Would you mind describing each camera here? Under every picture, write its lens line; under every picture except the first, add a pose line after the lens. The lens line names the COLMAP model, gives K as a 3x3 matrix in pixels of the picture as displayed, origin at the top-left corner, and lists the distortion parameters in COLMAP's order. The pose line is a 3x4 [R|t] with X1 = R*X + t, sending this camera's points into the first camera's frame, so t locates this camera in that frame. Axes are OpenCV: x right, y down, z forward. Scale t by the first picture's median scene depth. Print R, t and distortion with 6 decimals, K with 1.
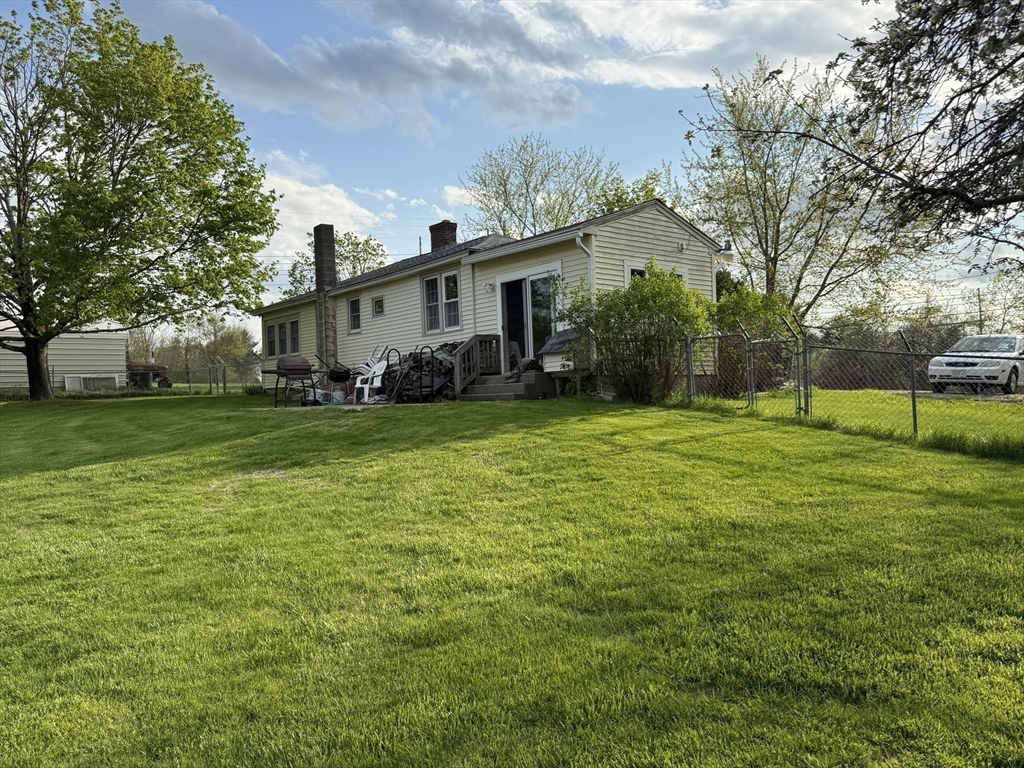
lens RADIAL K [[742.3, 0, 513.7], [0, 742.3, 383.0], [0, 0, 1]] dist [0.004770, -0.000394]
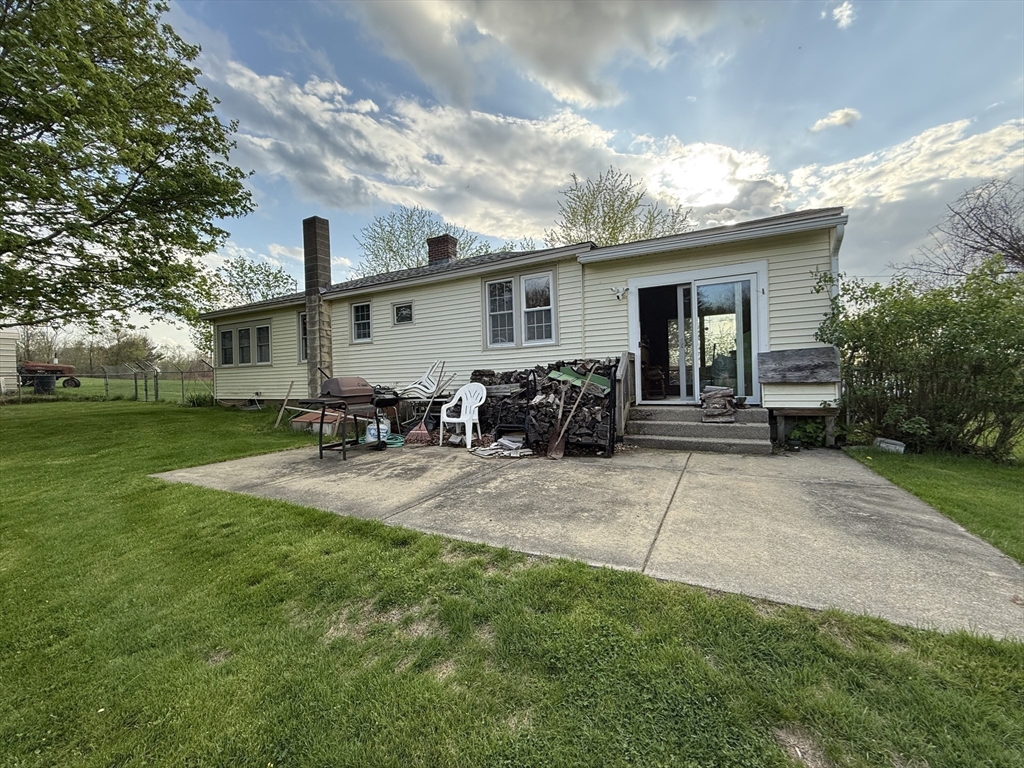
lens RADIAL K [[417.6, 0, 507.7], [0, 417.6, 383.8], [0, 0, 1]] dist [-0.000342, 0.000234]
pose [[0.931004, 0.009960, 0.364873, -0.226569], [-0.013910, 0.999870, 0.008201, -0.025028], [-0.364743, -0.012710, 0.931021, 0.463135]]
